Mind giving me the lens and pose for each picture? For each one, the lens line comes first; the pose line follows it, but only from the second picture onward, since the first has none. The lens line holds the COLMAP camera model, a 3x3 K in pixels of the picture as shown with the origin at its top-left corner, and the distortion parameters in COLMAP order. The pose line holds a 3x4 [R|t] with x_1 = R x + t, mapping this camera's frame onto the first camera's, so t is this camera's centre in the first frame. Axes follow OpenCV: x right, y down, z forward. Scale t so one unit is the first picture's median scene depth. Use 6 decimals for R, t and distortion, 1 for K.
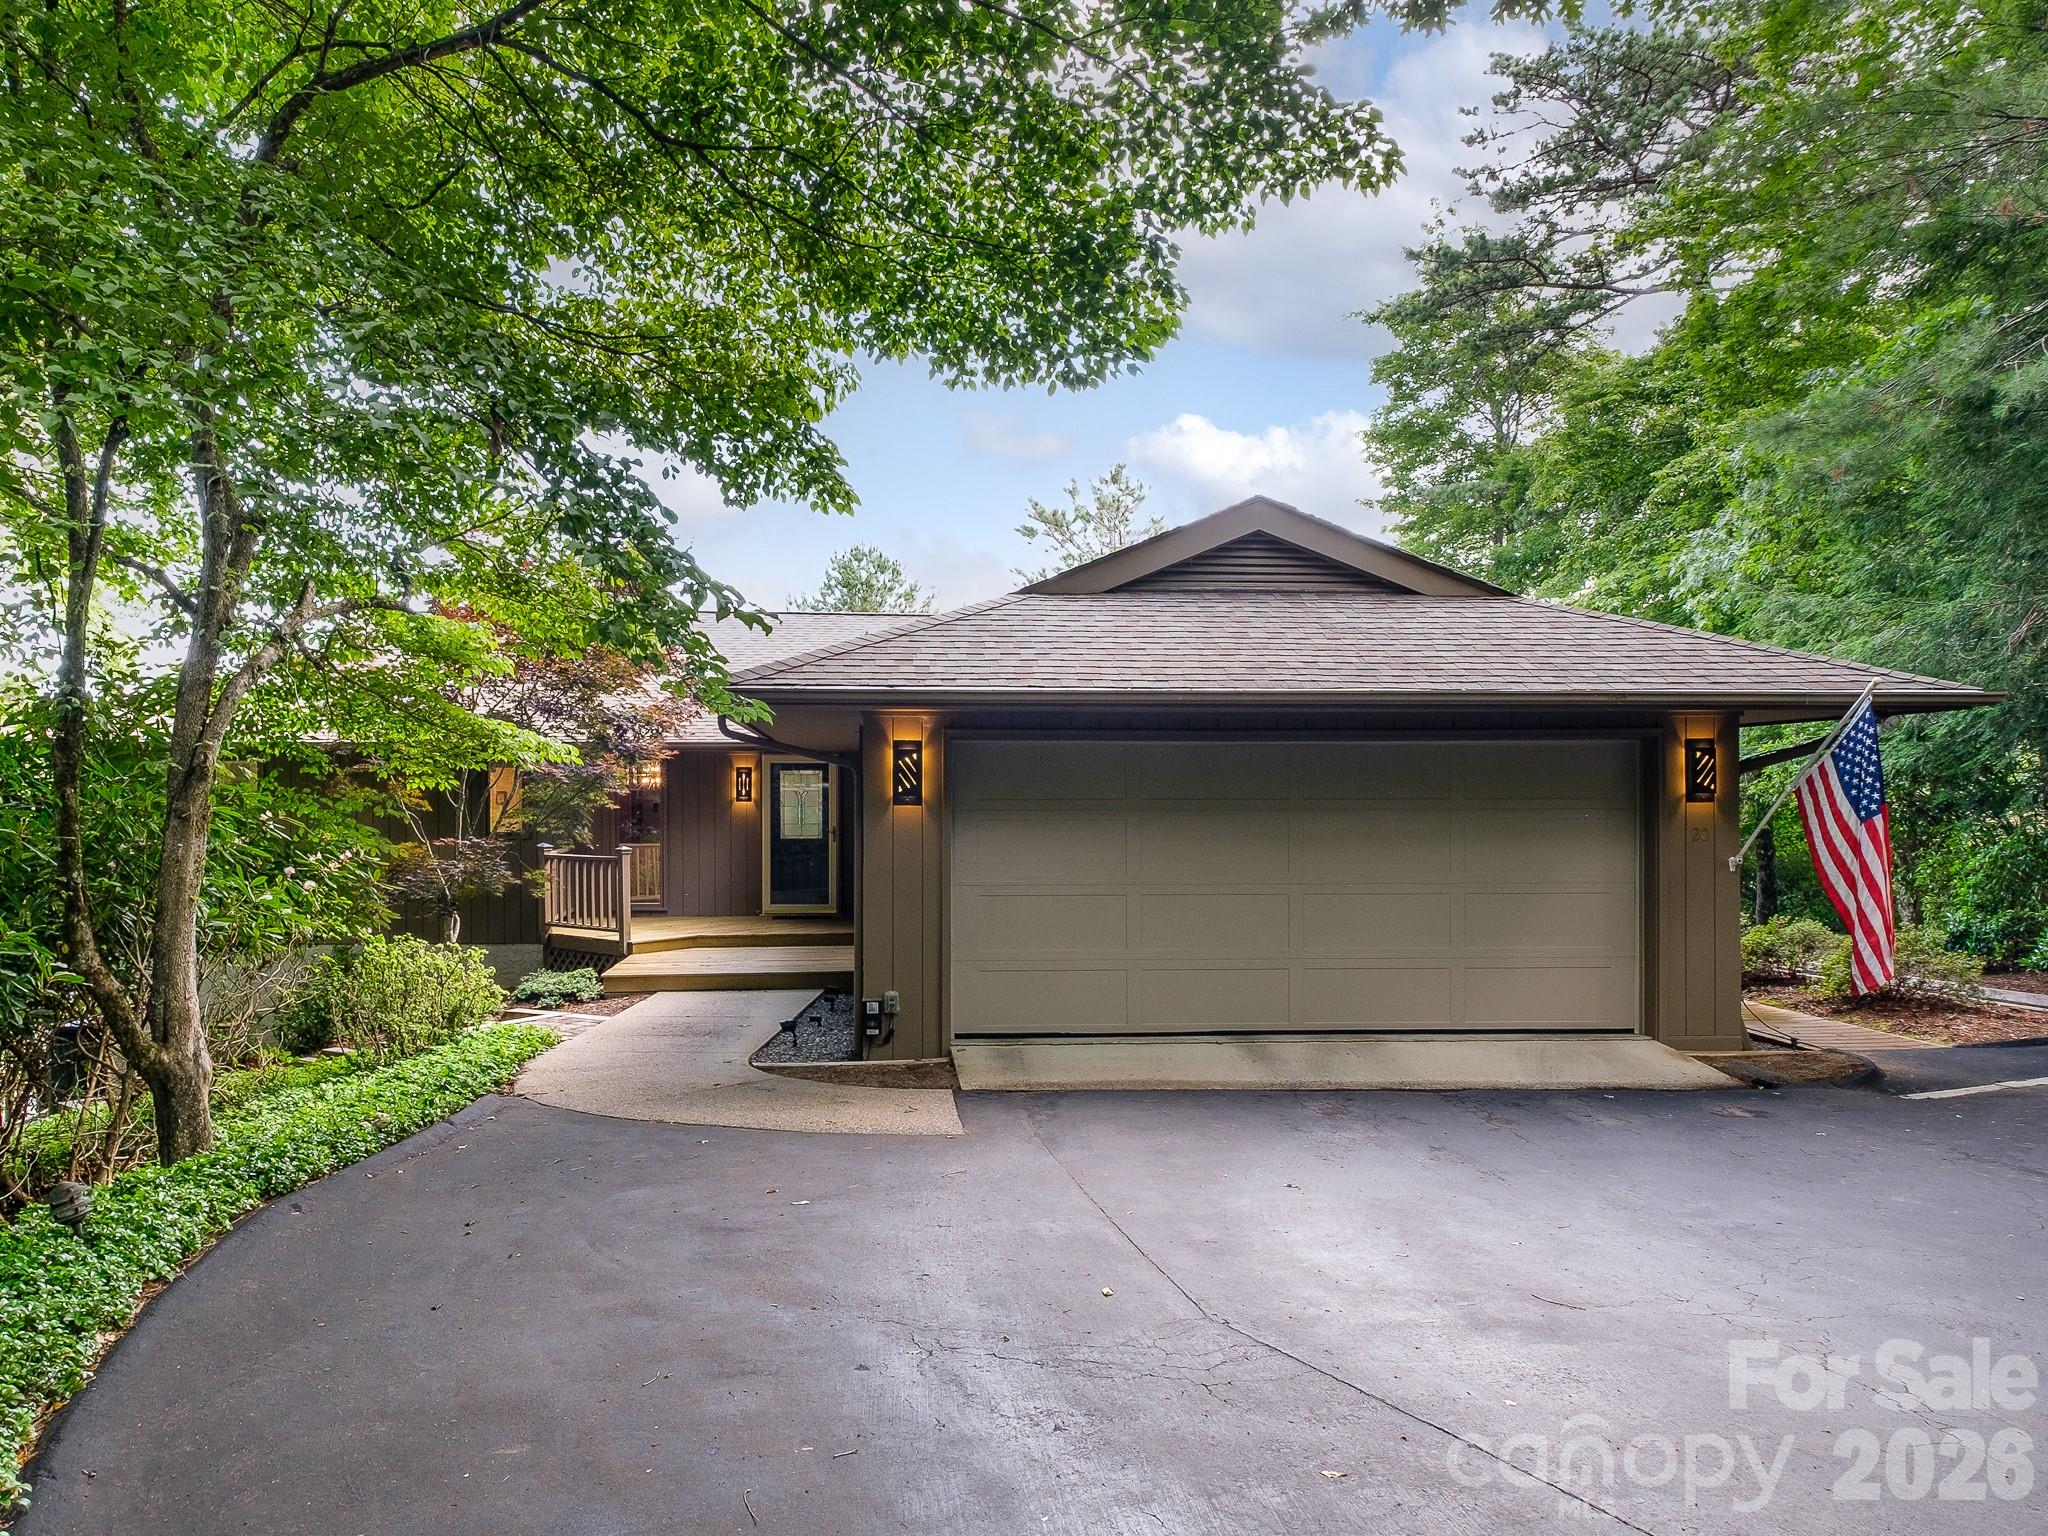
lens RADIAL K [[1188.3, 0, 980.9], [0, 1188.3, 807.5], [0, 0, 1]] dist [0.000717, -0.000257]
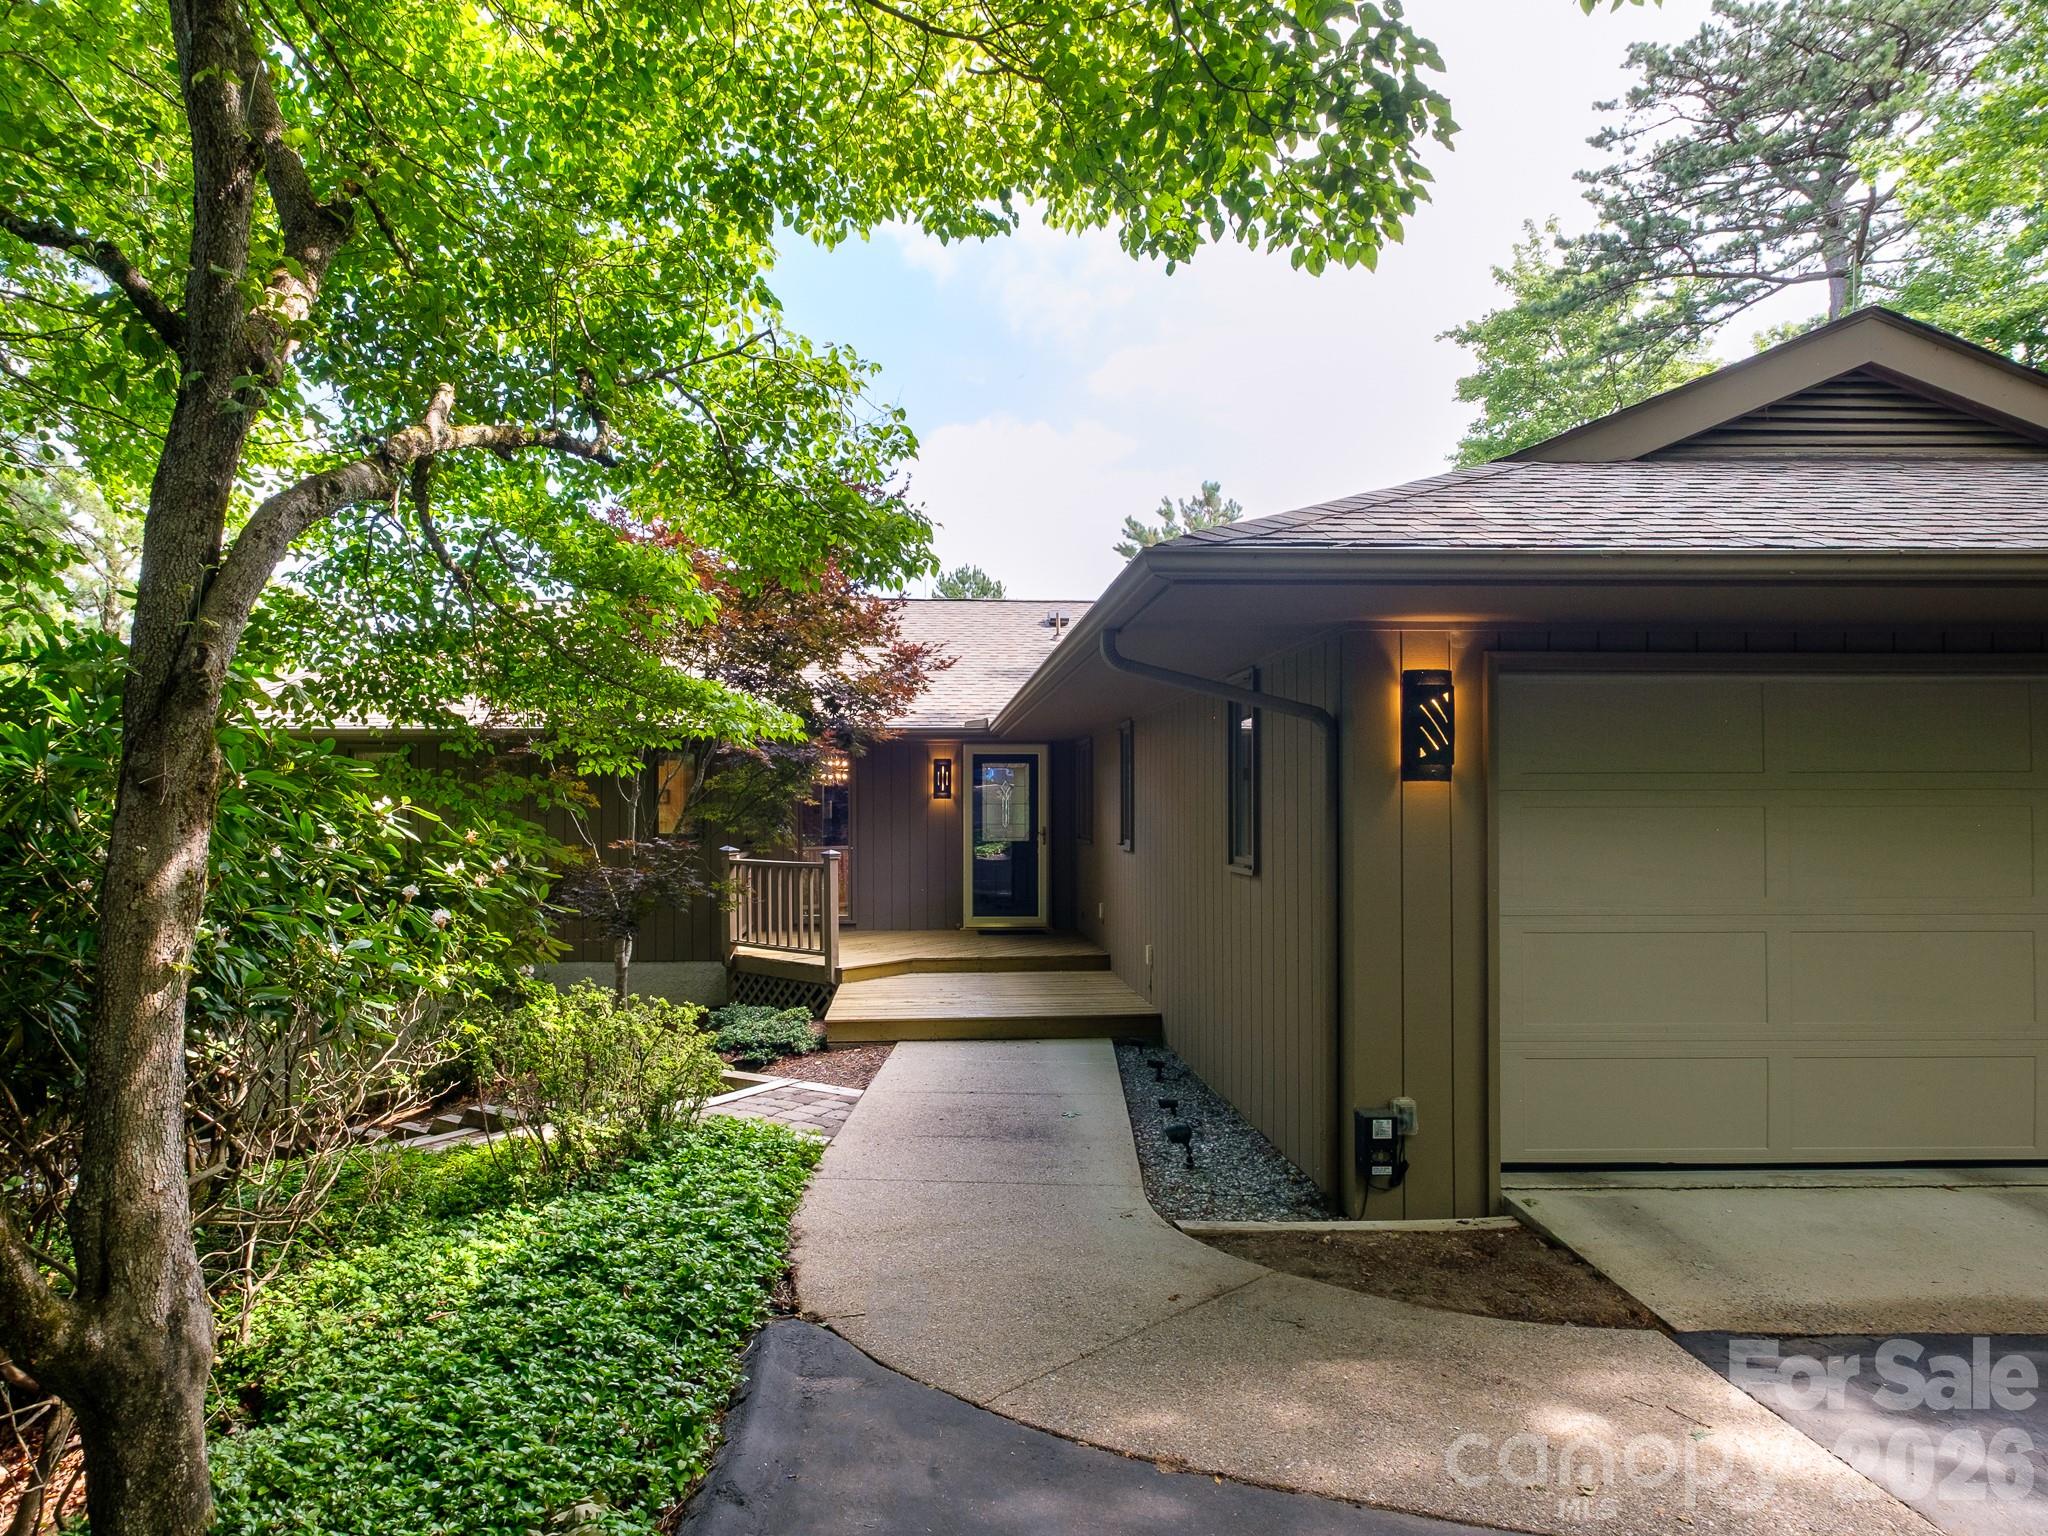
lens RADIAL K [[1110.5, 0, 1012.1], [0, 1110.5, 790.3], [0, 0, 1]] dist [0.002068, 0.001784]
pose [[0.998351, -0.003591, -0.057289, -0.167871], [0.002409, 0.999783, -0.020674, 0.009862], [0.057351, 0.020502, 0.998144, 0.311881]]
